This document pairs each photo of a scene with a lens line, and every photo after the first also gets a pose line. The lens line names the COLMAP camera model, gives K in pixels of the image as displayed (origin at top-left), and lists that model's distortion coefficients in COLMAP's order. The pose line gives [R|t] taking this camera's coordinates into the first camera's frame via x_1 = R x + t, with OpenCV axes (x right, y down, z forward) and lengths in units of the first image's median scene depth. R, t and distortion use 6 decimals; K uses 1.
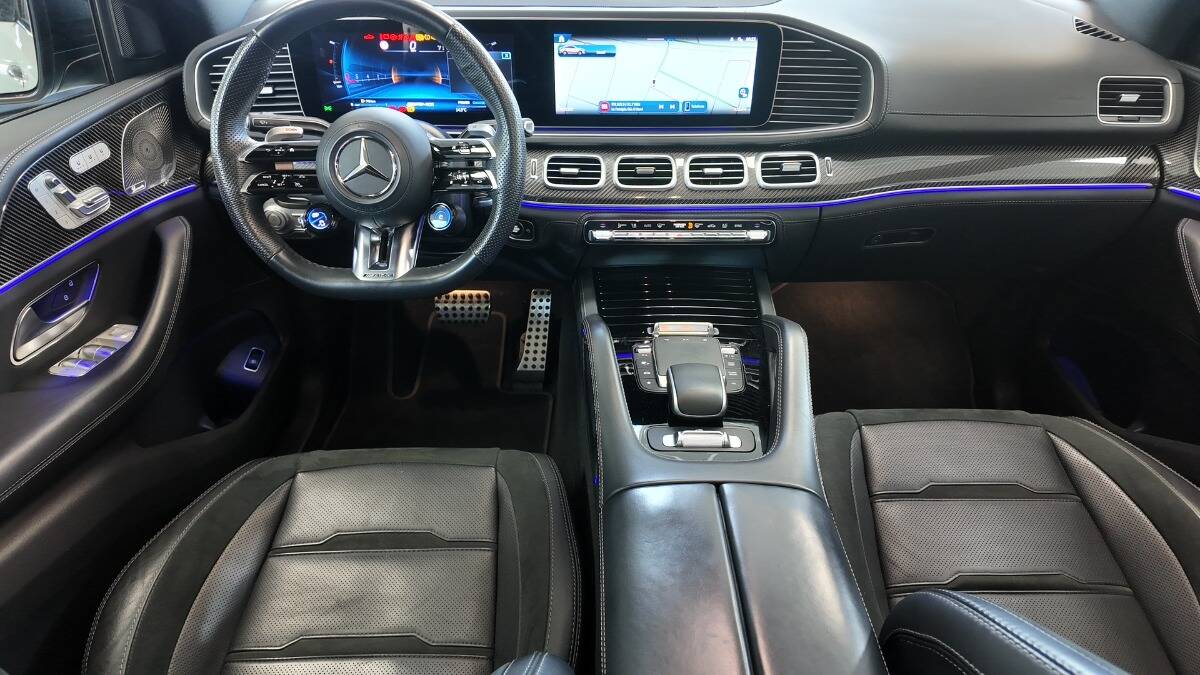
lens RADIAL K [[702.7, 0, 600.0], [0, 702.7, 337.5], [0, 0, 1]] dist [0.052136, -0.055981]
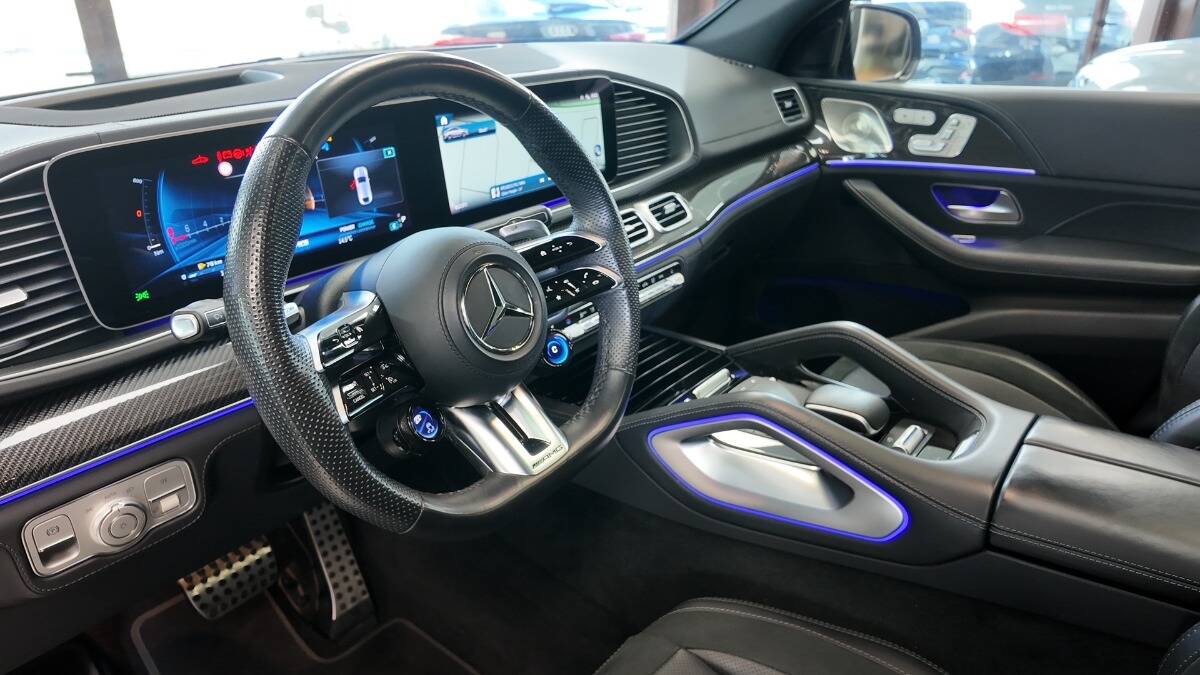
lens RADIAL K [[783.1, 0, 600.0], [0, 783.1, 337.5], [0, 0, 1]] dist [0.037703, -0.048333]
pose [[0.603744, -0.330291, 0.725535, -0.650447], [0.446032, 0.894295, 0.035958, -0.161254], [-0.660719, 0.301902, 0.687245, 0.360124]]
